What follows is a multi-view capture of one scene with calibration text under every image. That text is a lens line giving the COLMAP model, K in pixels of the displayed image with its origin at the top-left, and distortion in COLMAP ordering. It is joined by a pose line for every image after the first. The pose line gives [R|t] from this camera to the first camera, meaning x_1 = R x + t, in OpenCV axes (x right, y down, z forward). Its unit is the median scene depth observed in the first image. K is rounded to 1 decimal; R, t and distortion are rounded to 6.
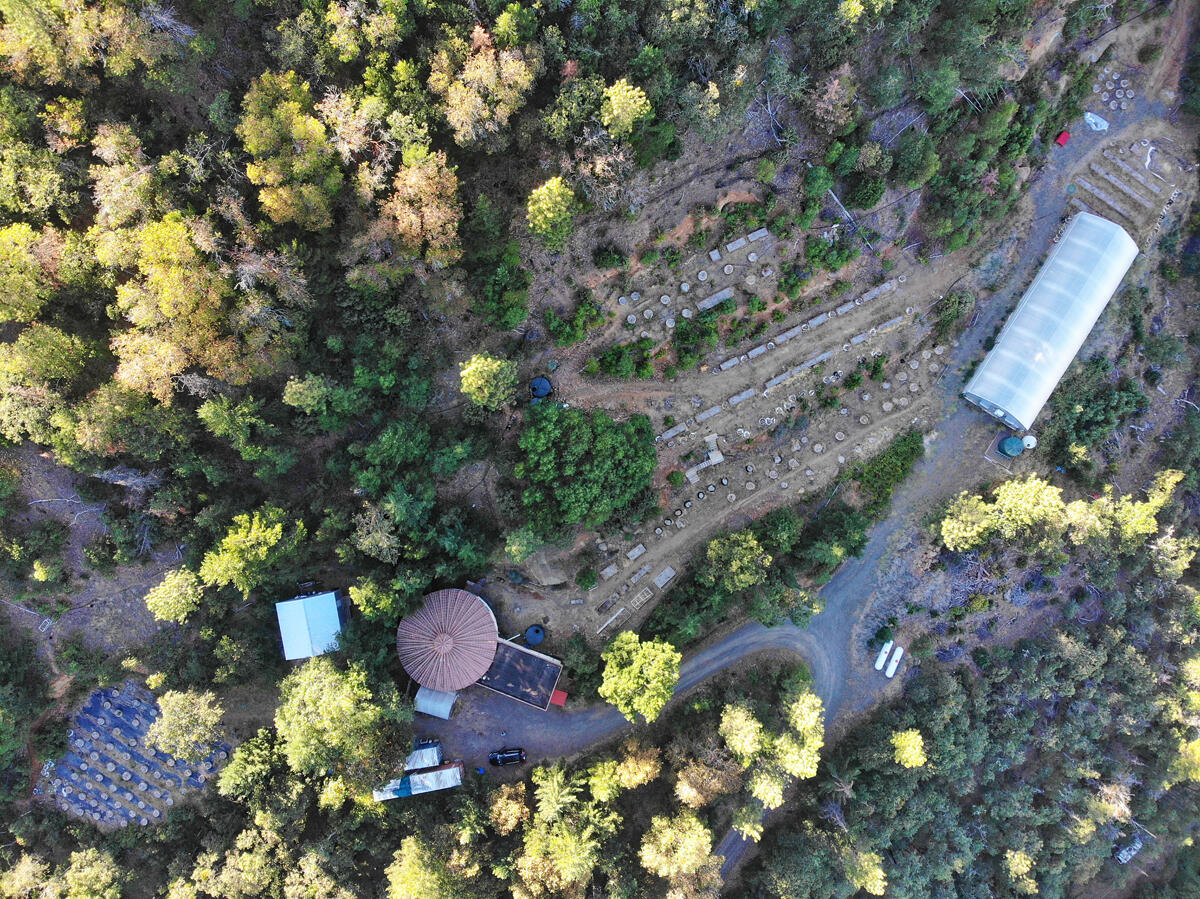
lens RADIAL K [[869.5, 0, 600.0], [0, 869.5, 449.5], [0, 0, 1]] dist [-0.003998, -0.004434]
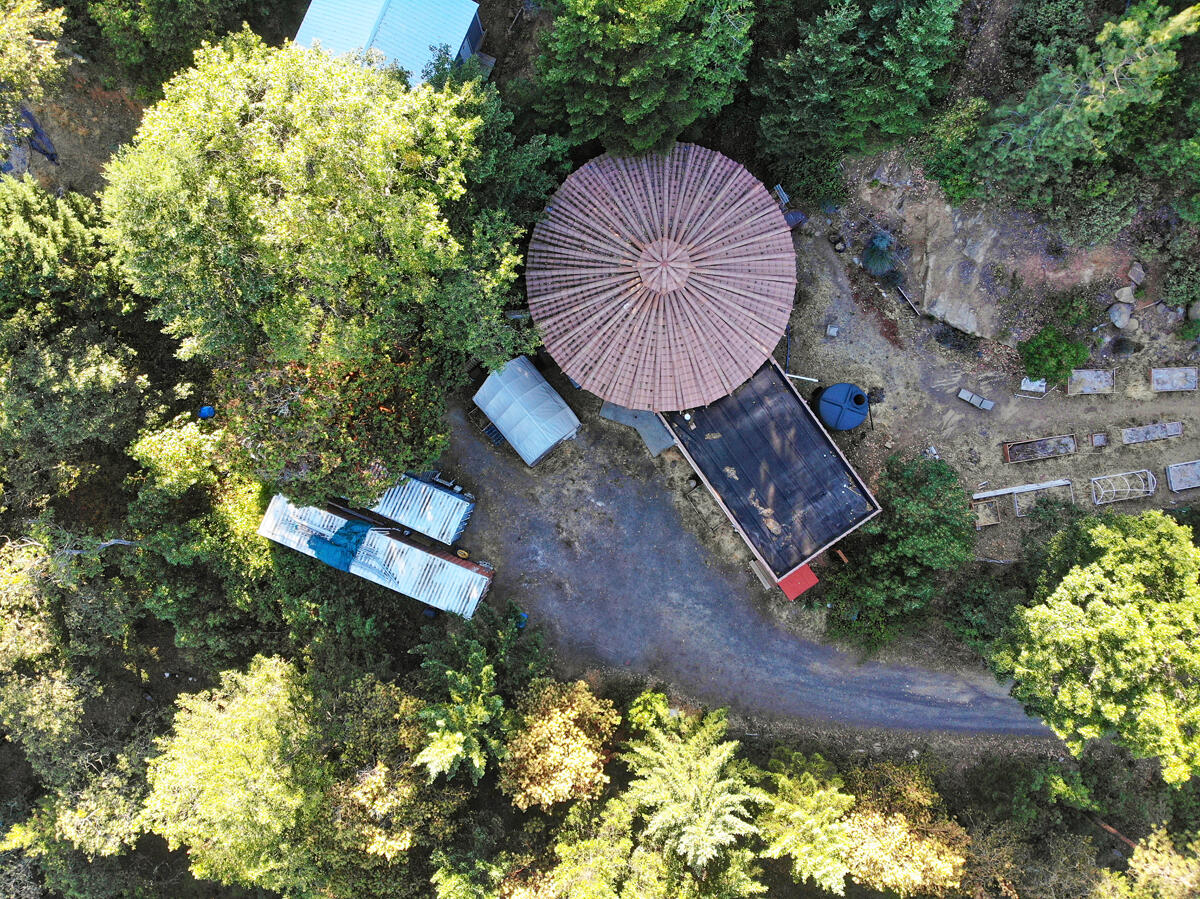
lens RADIAL K [[869.5, 0, 600.0], [0, 869.5, 449.5], [0, 0, 1]] dist [-0.003998, -0.004434]
pose [[0.829423, 0.558609, -0.003613, -0.157431], [-0.558576, 0.829421, 0.007302, 0.296512], [0.007076, -0.004038, 0.999967, 0.635394]]
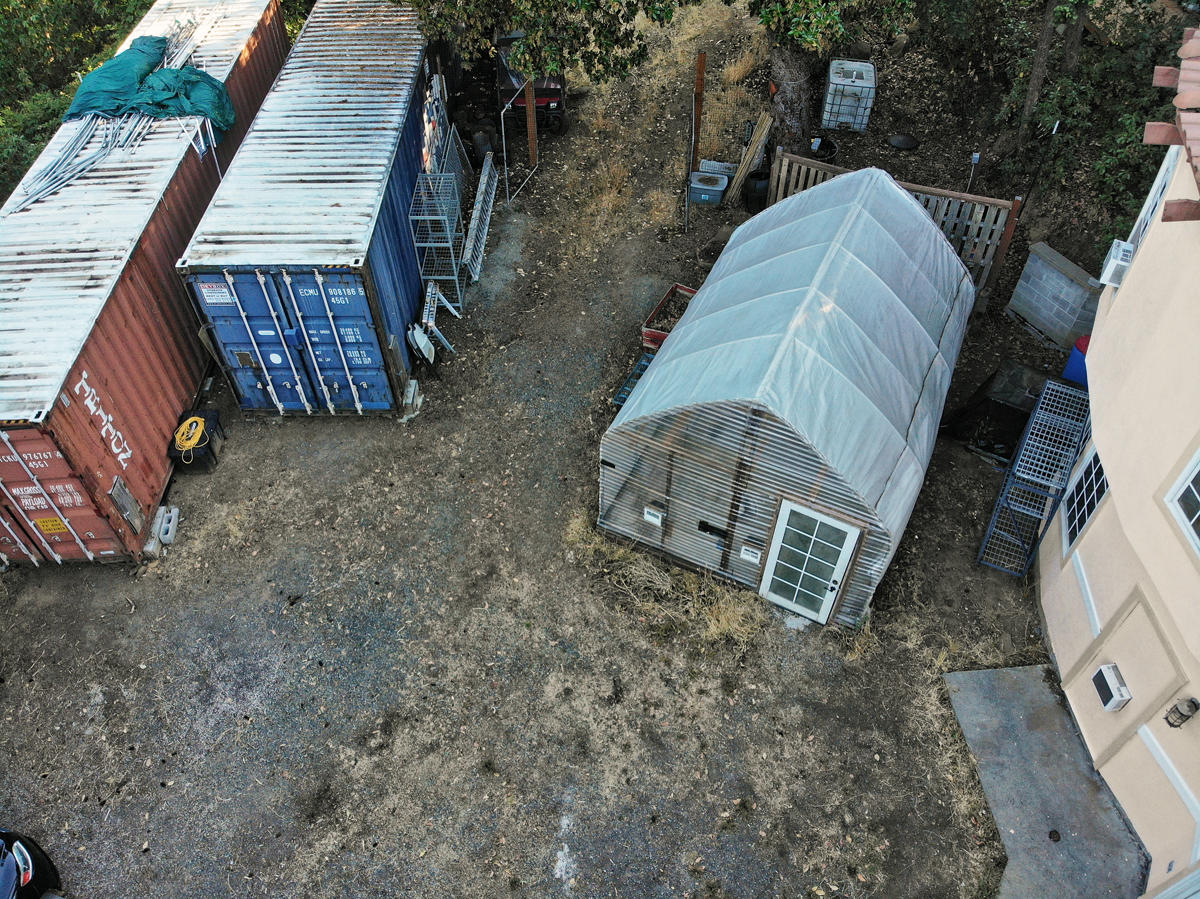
lens RADIAL K [[869.5, 0, 600.0], [0, 869.5, 449.5], [0, 0, 1]] dist [-0.003998, -0.004434]
pose [[-0.170774, 0.734337, -0.656952, -0.120281], [-0.984778, -0.105291, 0.138298, 0.311263], [0.032387, 0.670570, 0.741139, 0.973479]]
